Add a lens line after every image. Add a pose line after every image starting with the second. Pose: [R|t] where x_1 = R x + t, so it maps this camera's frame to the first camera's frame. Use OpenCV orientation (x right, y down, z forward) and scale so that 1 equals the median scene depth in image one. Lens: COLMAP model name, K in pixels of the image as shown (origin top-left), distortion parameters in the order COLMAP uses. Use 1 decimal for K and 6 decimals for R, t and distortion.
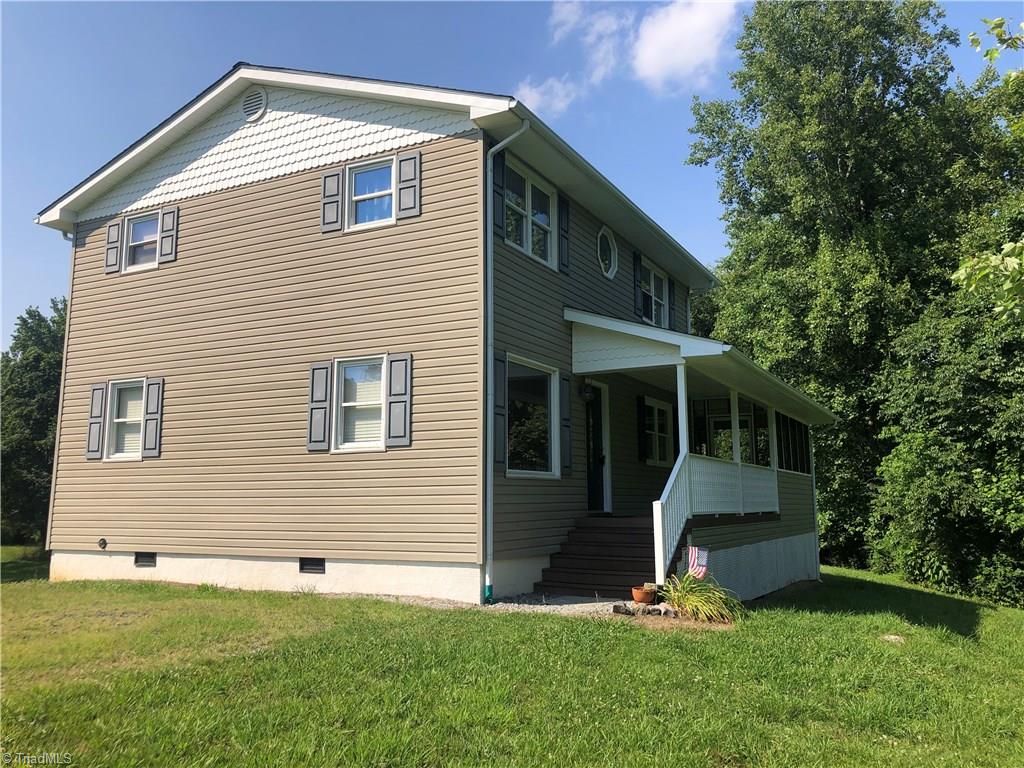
lens RADIAL K [[839.7, 0, 512.0], [0, 839.7, 384.0], [0, 0, 1]] dist [-0.006804, -0.003154]
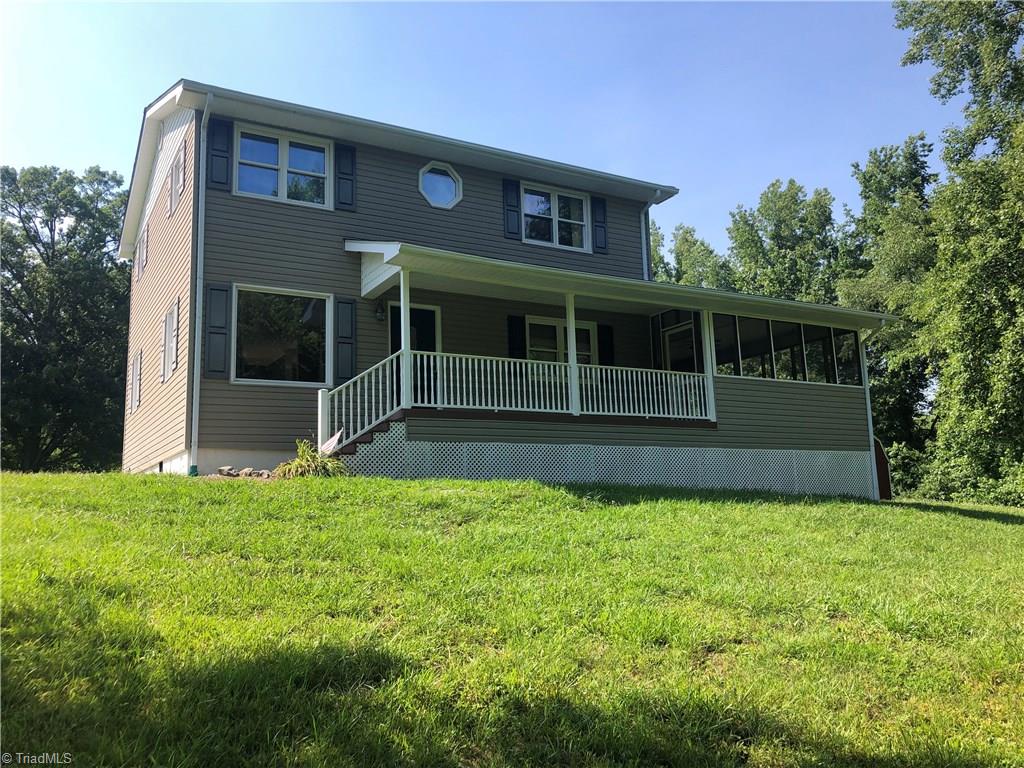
lens RADIAL K [[839.7, 0, 512.0], [0, 839.7, 384.0], [0, 0, 1]] dist [-0.006804, -0.003154]
pose [[0.853349, -0.116380, -0.508185, 0.694701], [0.106318, 0.993129, -0.048908, 0.154981], [0.510385, -0.012293, 0.859858, 0.121564]]
